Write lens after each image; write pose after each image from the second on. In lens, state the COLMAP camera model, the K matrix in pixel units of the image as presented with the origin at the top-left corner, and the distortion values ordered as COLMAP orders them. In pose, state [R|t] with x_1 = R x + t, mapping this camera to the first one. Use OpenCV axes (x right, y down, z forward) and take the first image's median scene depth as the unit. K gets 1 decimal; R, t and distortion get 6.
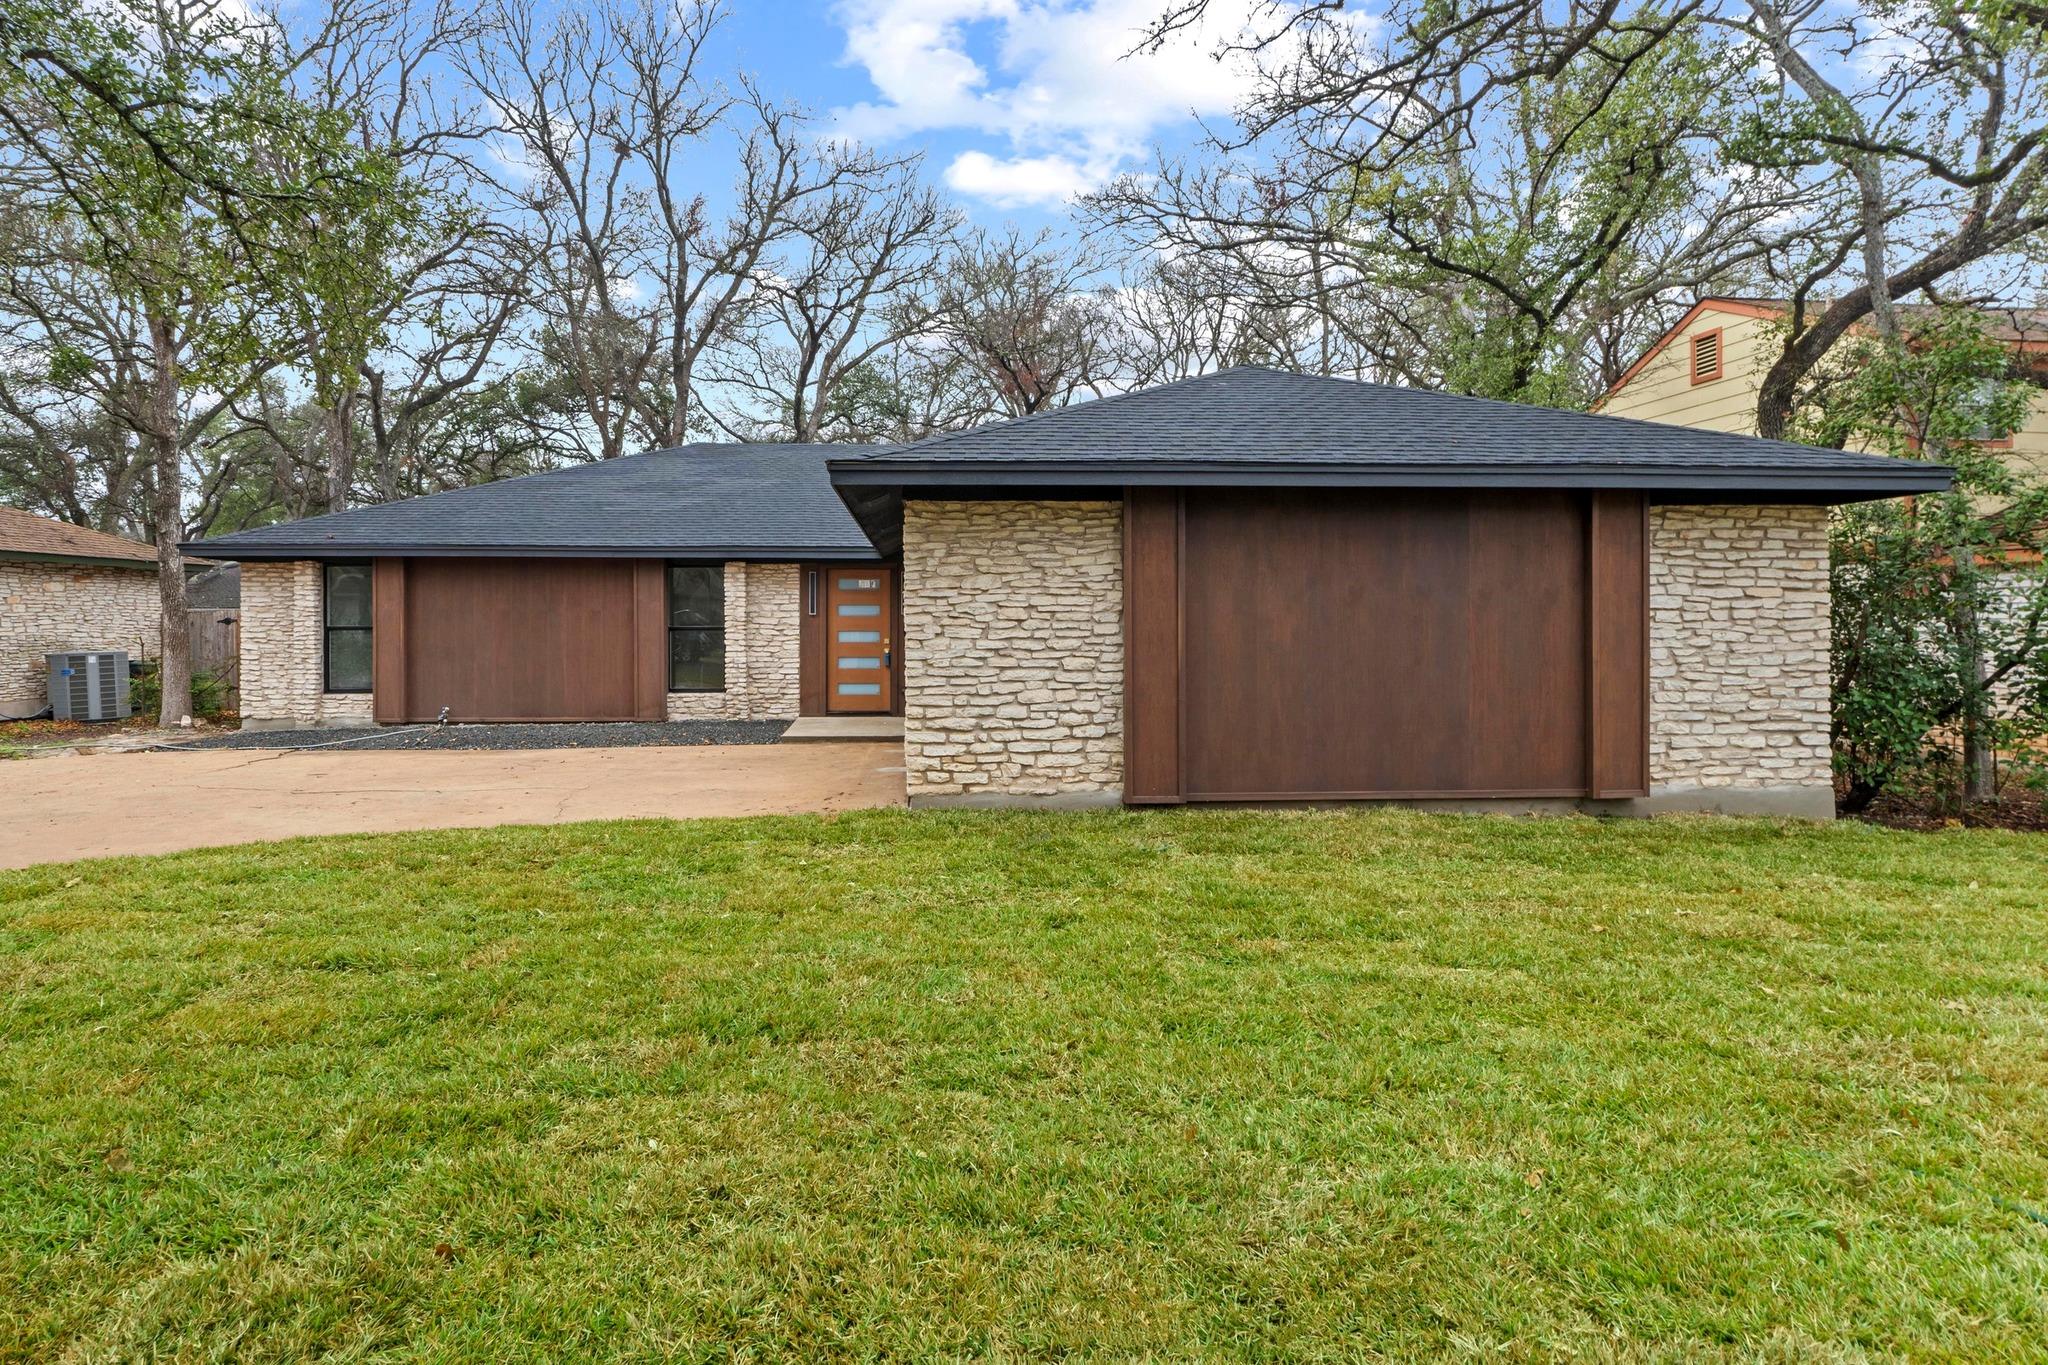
lens RADIAL K [[1129.3, 0, 999.8], [0, 1129.3, 636.9], [0, 0, 1]] dist [-0.004713, -0.000633]
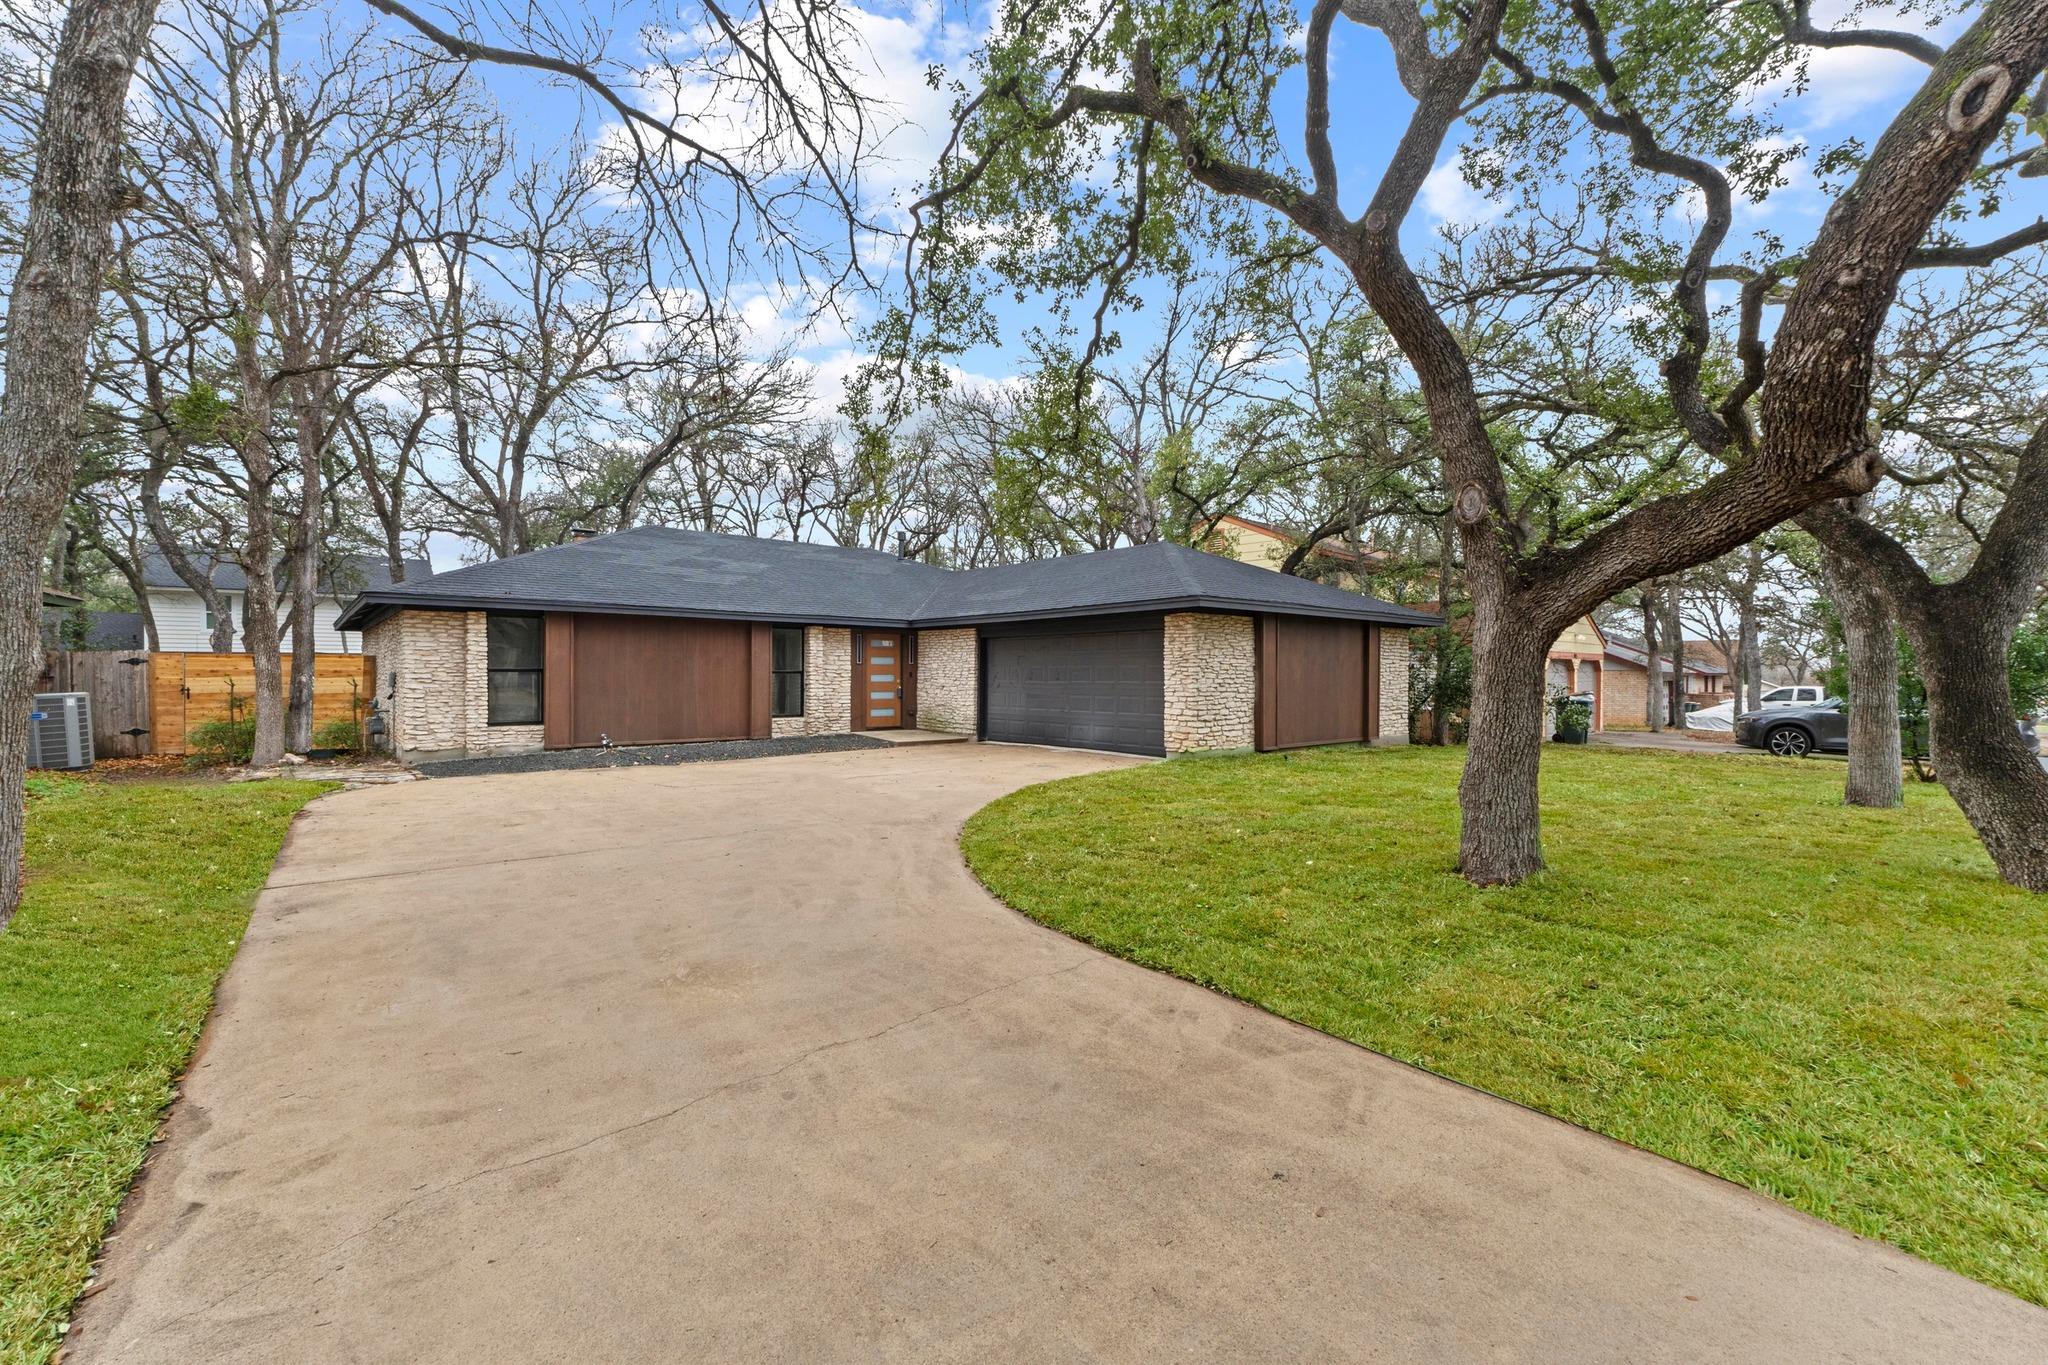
lens RADIAL K [[875.7, 0, 1036.3], [0, 875.7, 687.7], [0, 0, 1]] dist [-0.005171, -0.001220]
pose [[0.788963, -0.005755, 0.614414, -0.715318], [0.000431, 0.999961, 0.008814, 0.002587], [-0.614441, -0.006689, 0.788935, -0.059753]]
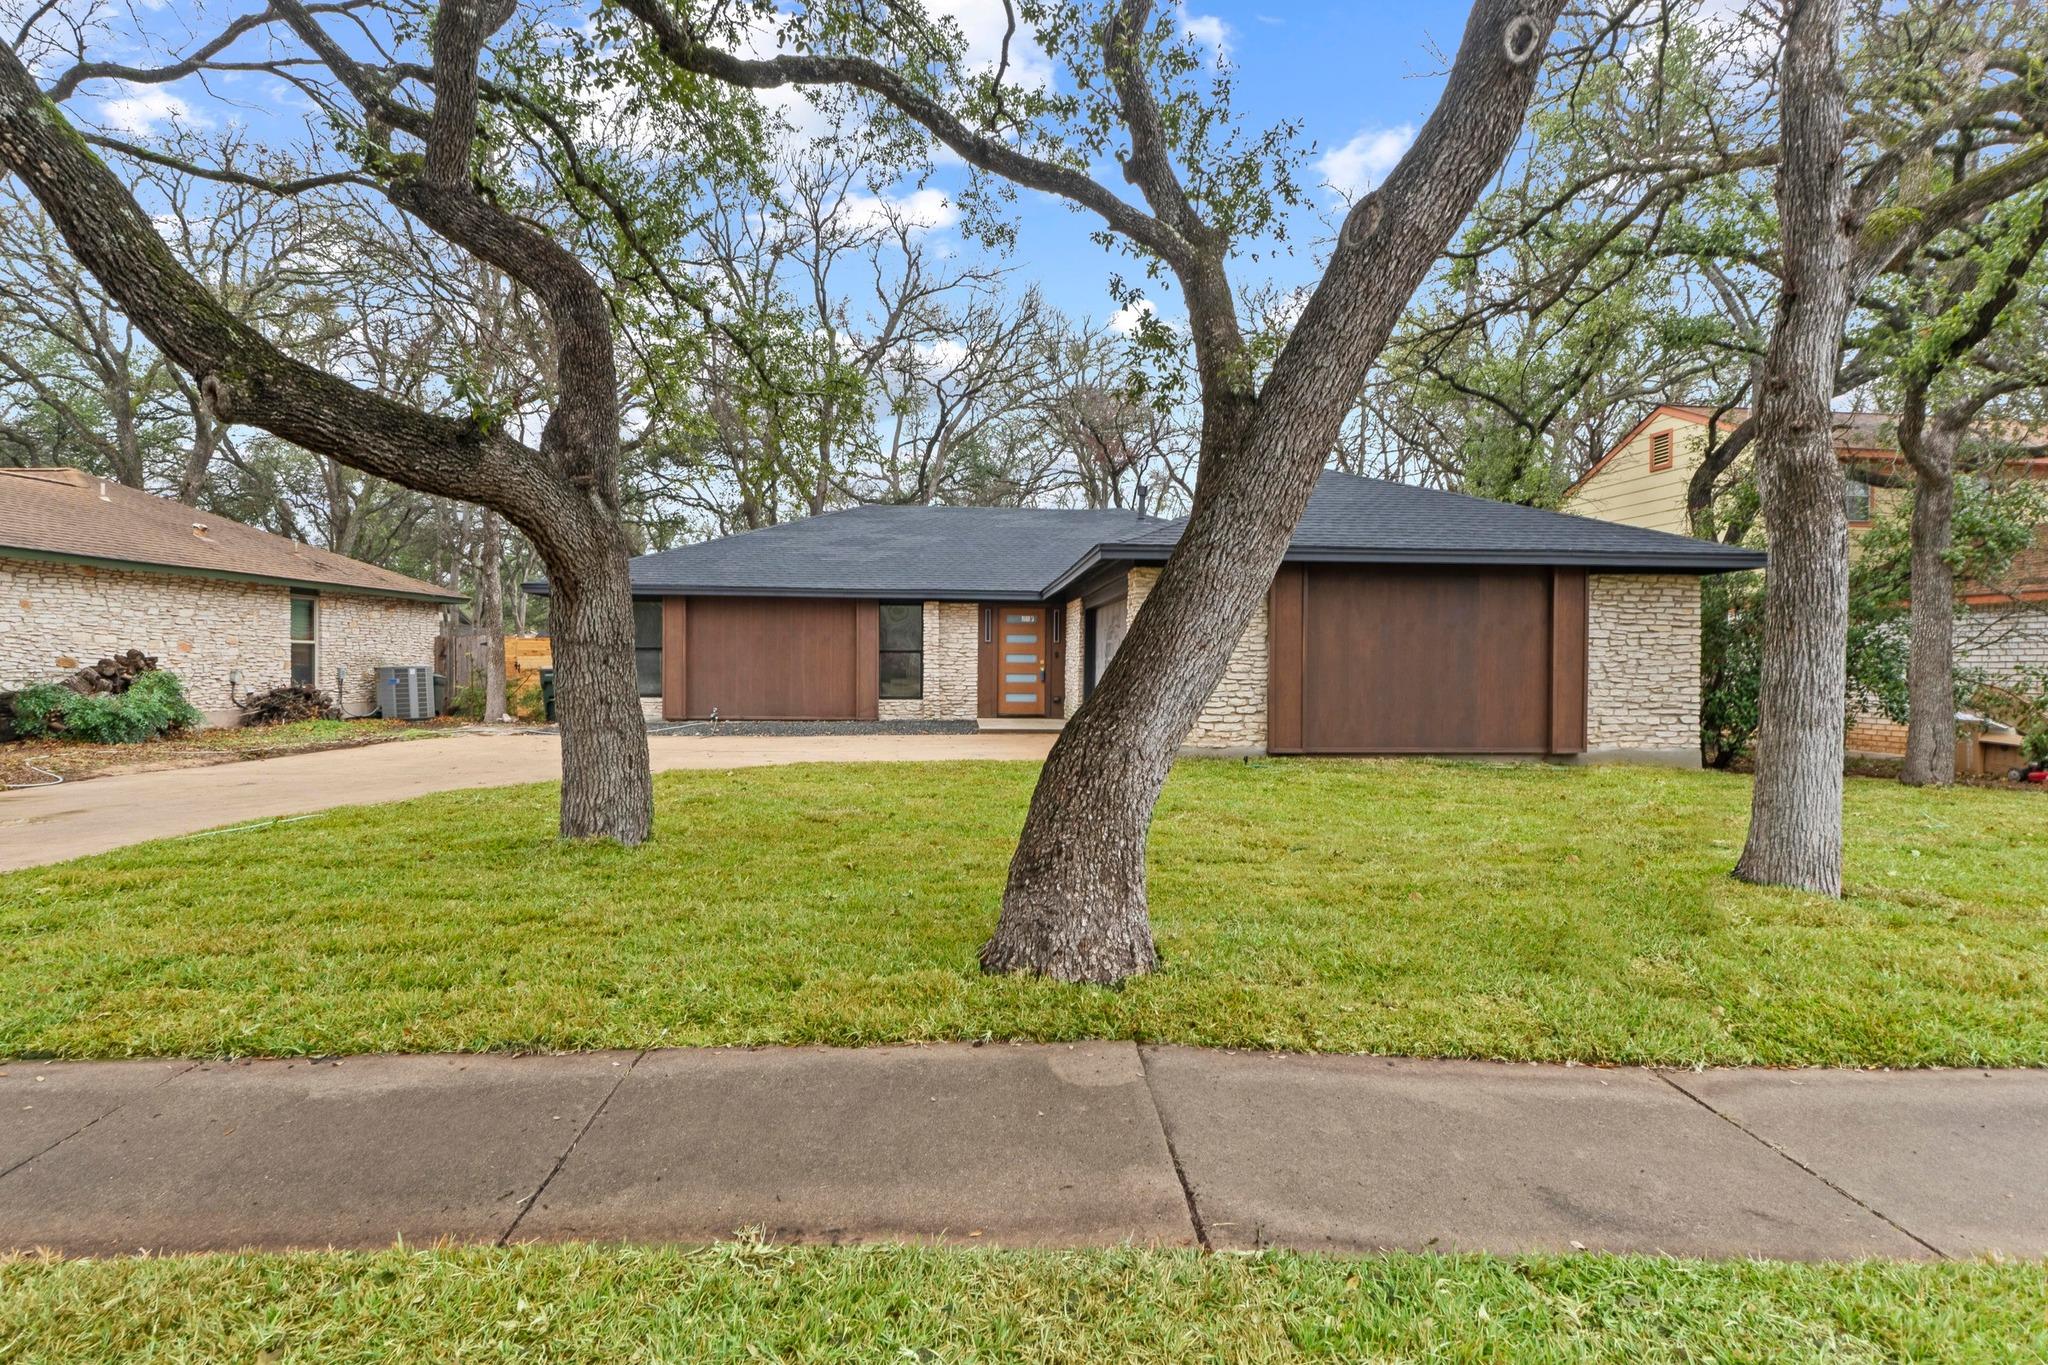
lens RADIAL K [[1126.0, 0, 1024.5], [0, 1126.0, 682.8], [0, 0, 1]] dist [-0.000389, 0.000069]
pose [[0.999858, 0.009111, 0.014197, -0.145373], [-0.009212, 0.999933, 0.007075, 0.019899], [-0.014132, -0.007205, 0.999874, -0.342071]]
